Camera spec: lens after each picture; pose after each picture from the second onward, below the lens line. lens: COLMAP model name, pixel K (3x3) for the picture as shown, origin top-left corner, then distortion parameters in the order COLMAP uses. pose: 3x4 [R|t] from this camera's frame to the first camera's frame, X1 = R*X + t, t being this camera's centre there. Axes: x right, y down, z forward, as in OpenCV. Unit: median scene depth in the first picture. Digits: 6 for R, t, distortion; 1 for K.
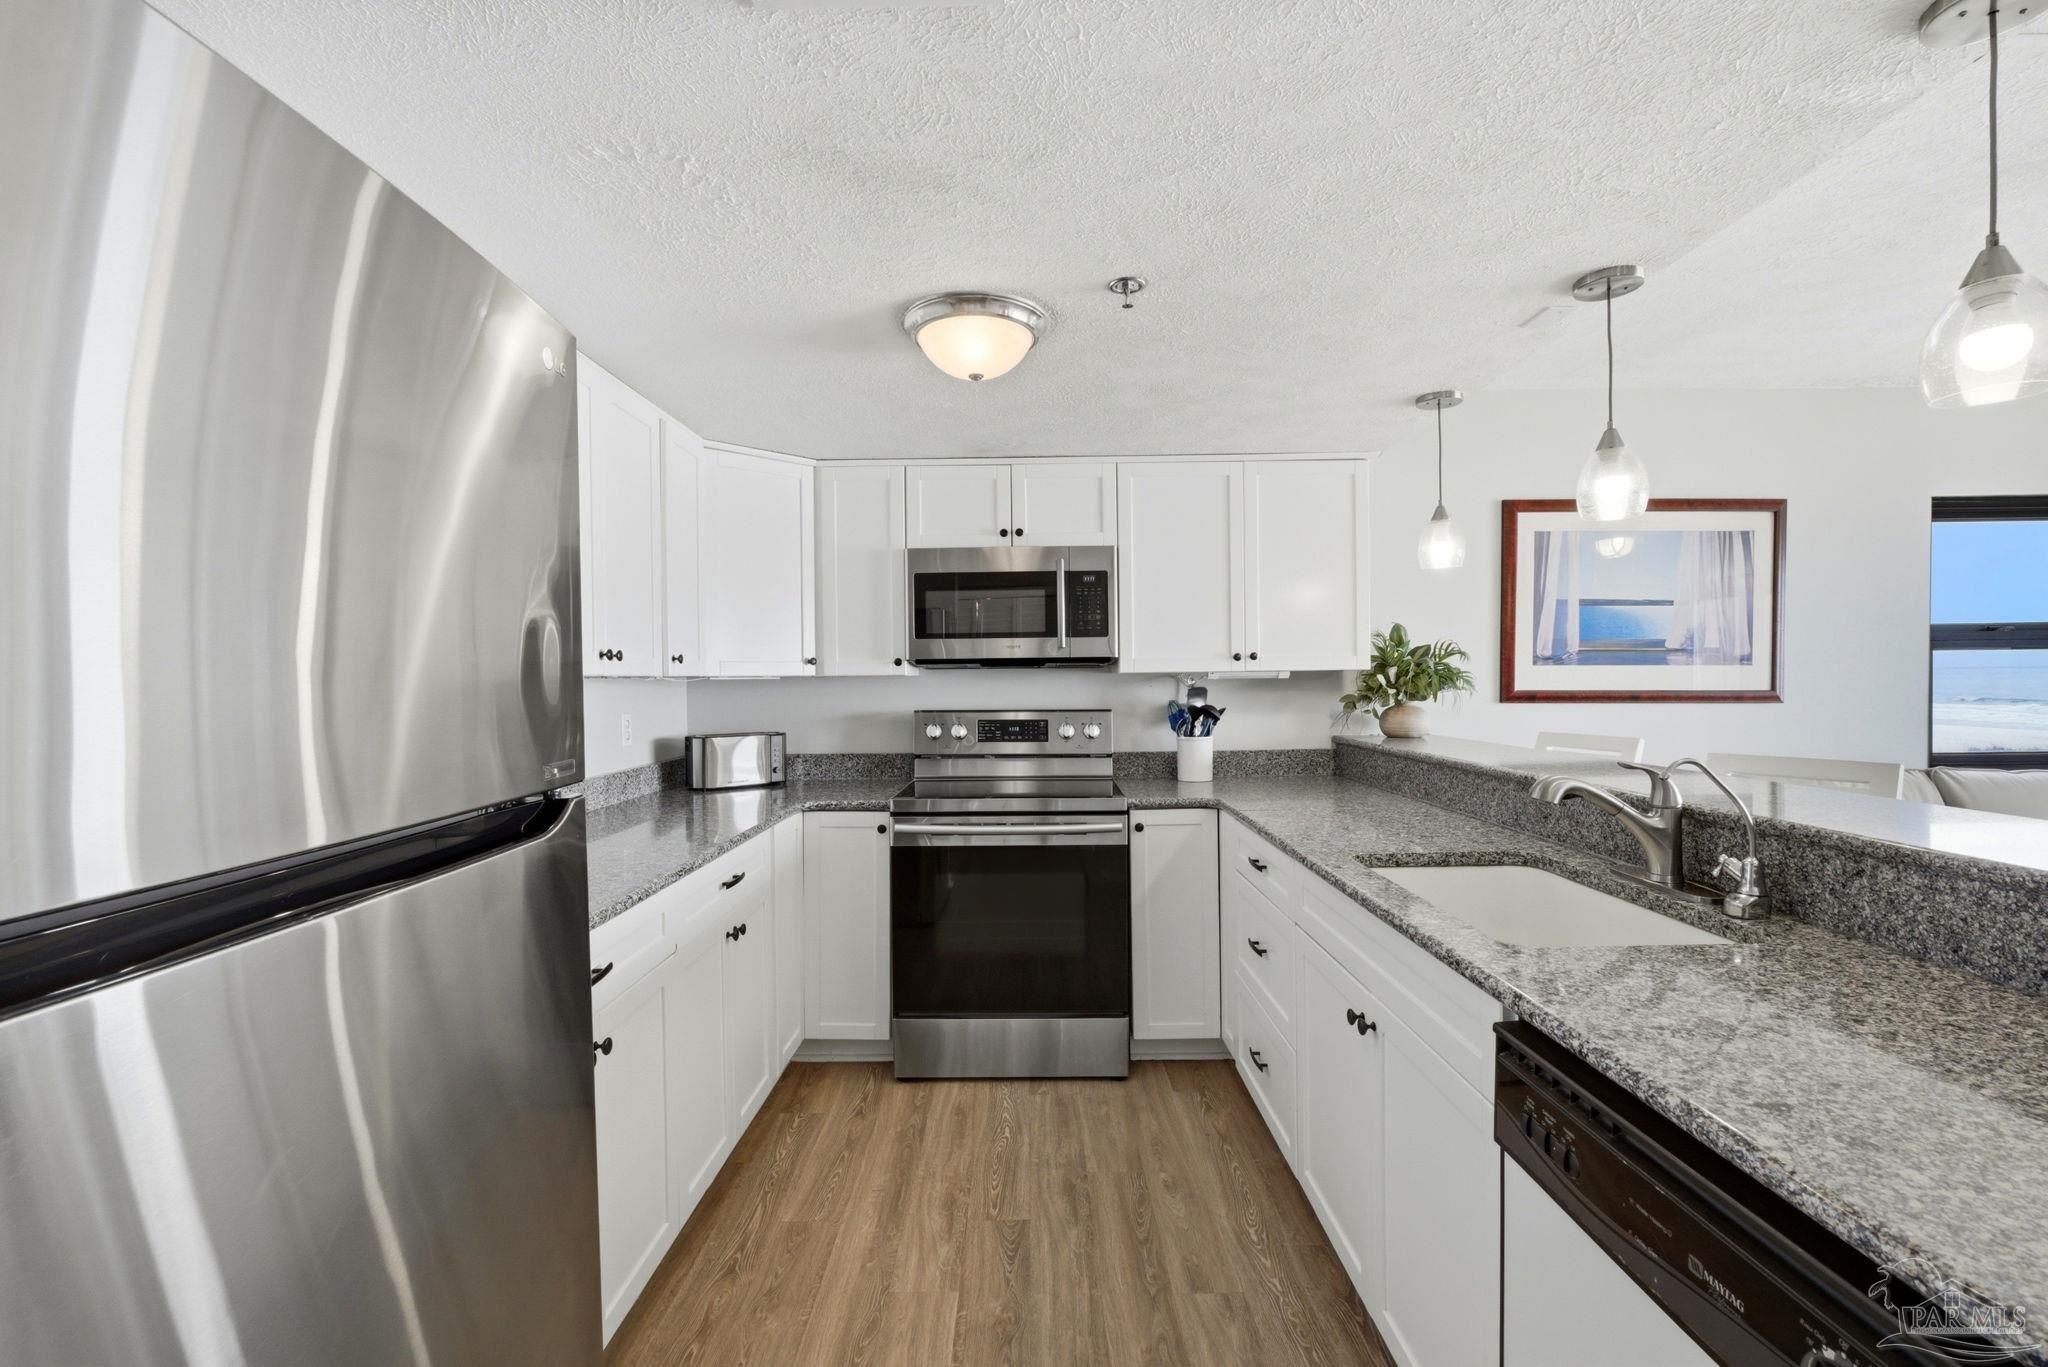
lens RADIAL K [[887.9, 0, 1028.2], [0, 887.9, 677.3], [0, 0, 1]] dist [-0.014844, 0.007476]
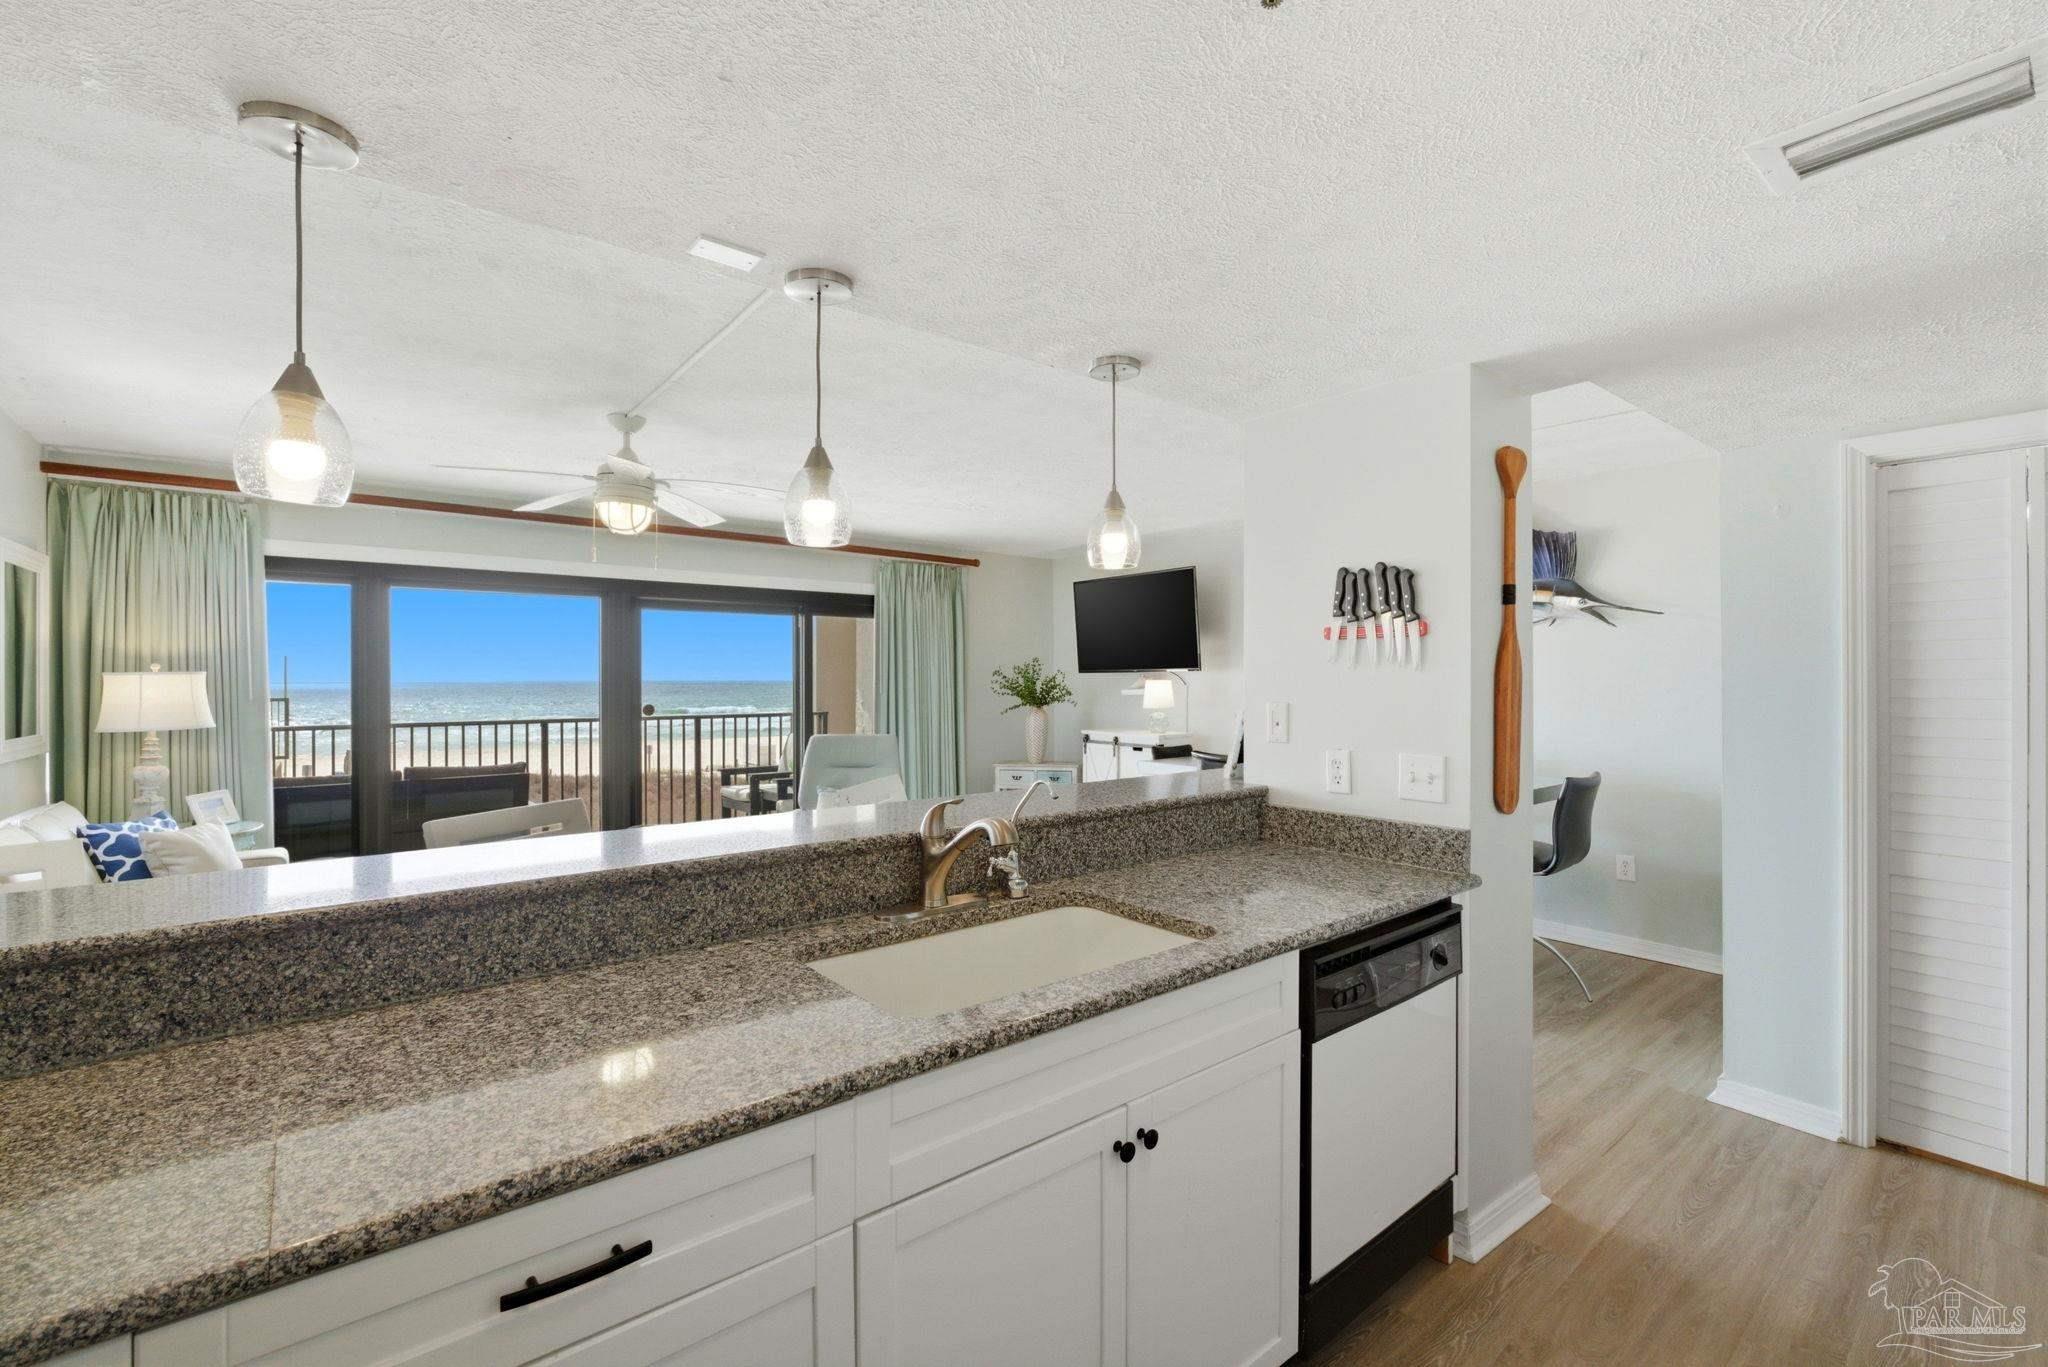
lens RADIAL K [[887.9, 0, 1028.2], [0, 887.9, 677.3], [0, 0, 1]] dist [-0.014844, 0.007476]
pose [[-0.630473, 0.014042, 0.776084, -0.102681], [0.009599, 0.999901, -0.010293, -0.018563], [-0.776152, 0.000960, -0.630545, 0.798946]]
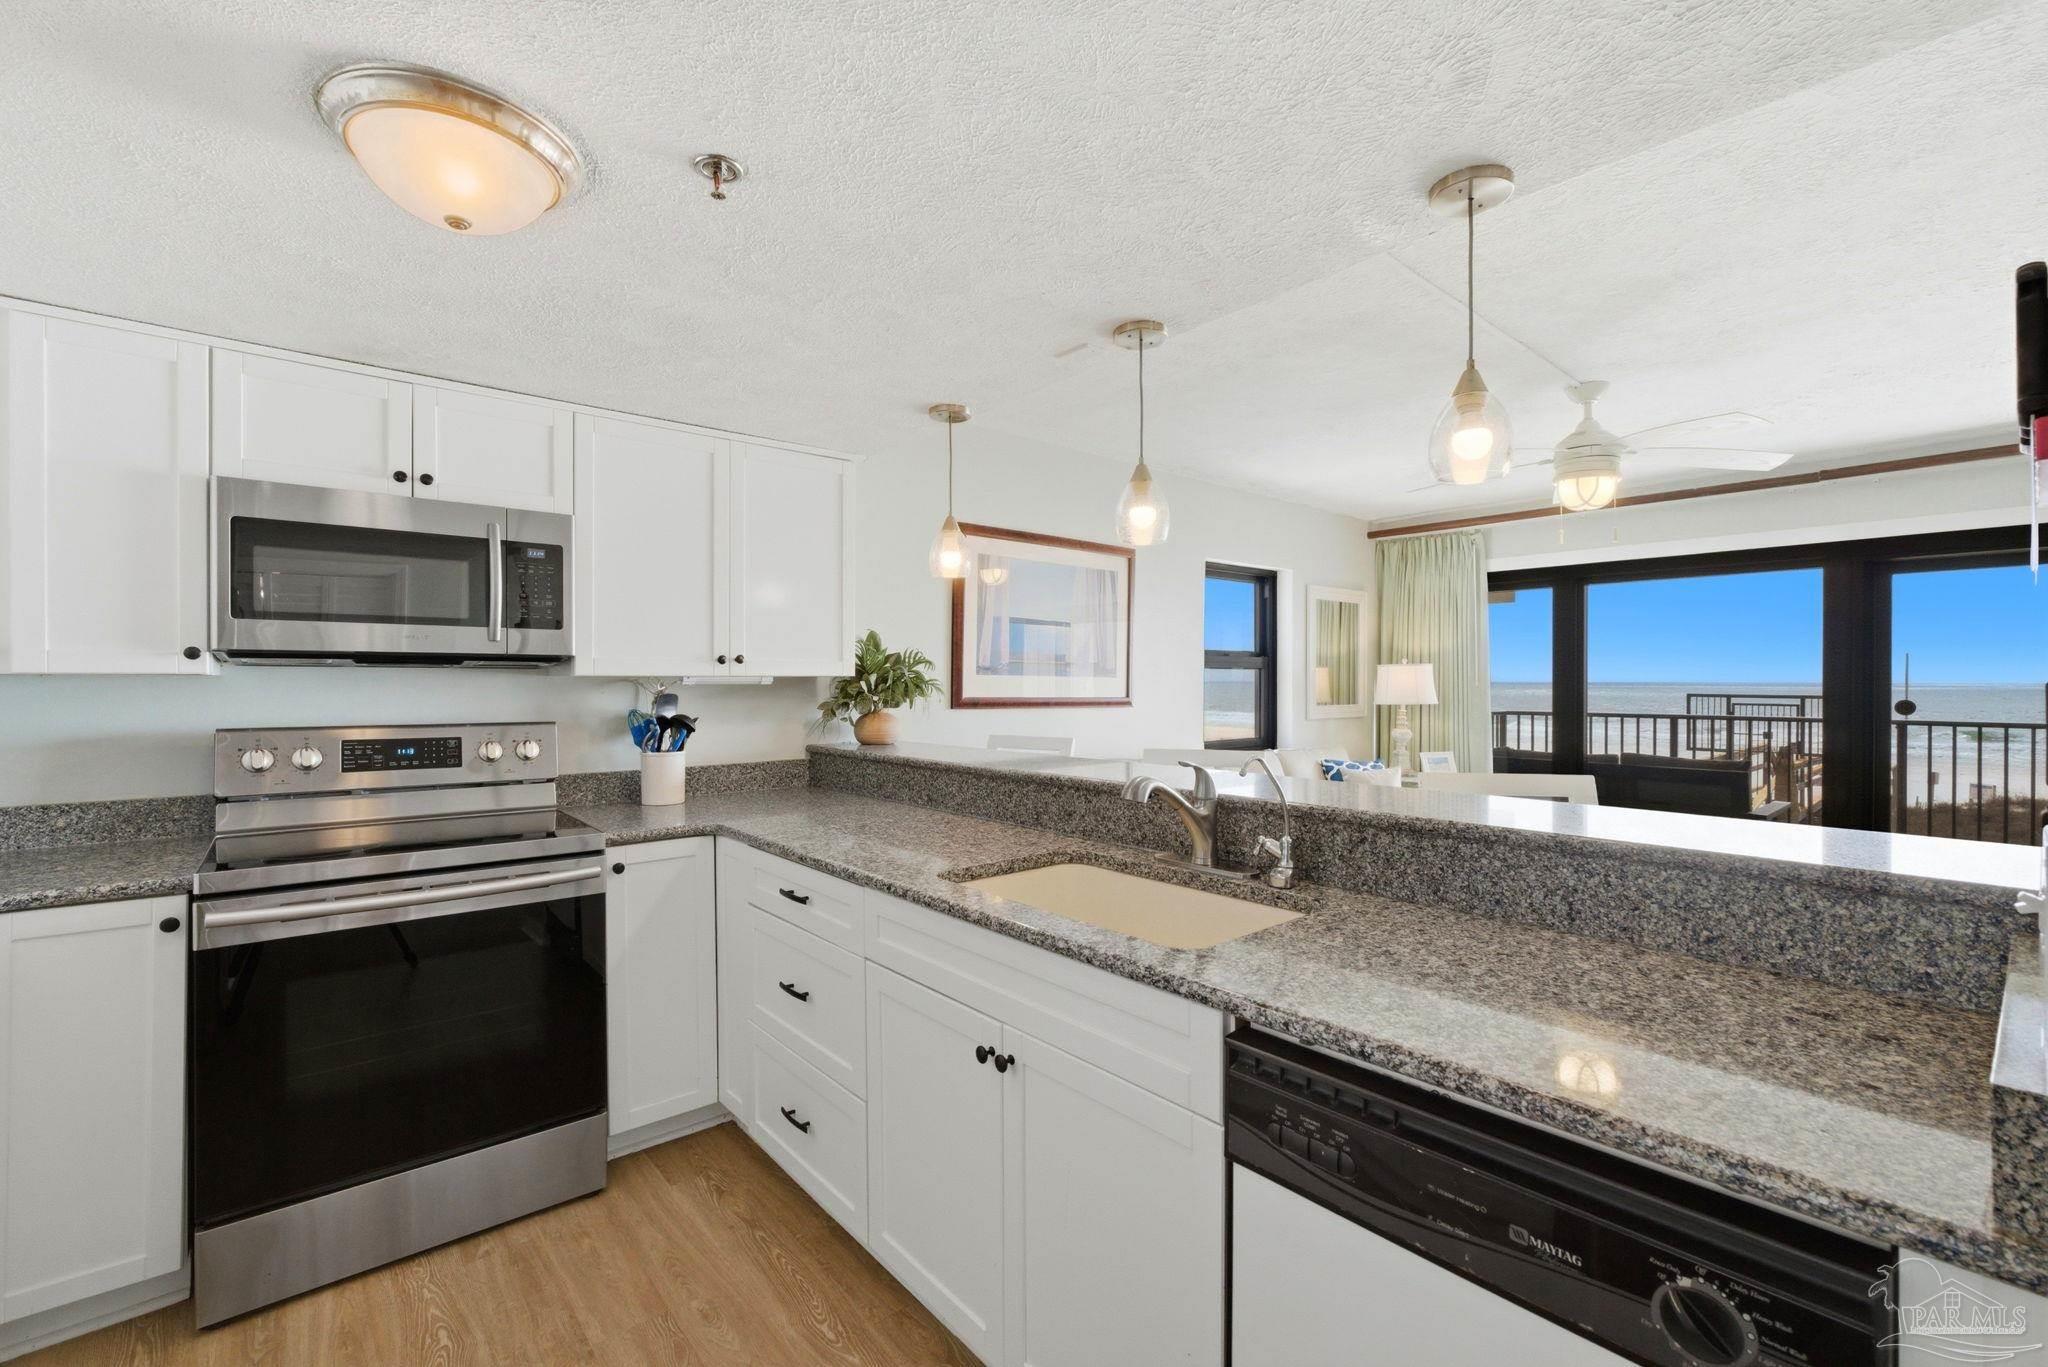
lens RADIAL K [[868.5, 0, 1029.5], [0, 868.5, 677.4], [0, 0, 1]] dist [-0.018154, 0.007580]
pose [[0.756470, 0.013788, 0.653883, -0.095218], [-0.008179, 0.999899, -0.011622, 0.002217], [-0.653978, 0.003444, 0.756506, 0.147943]]
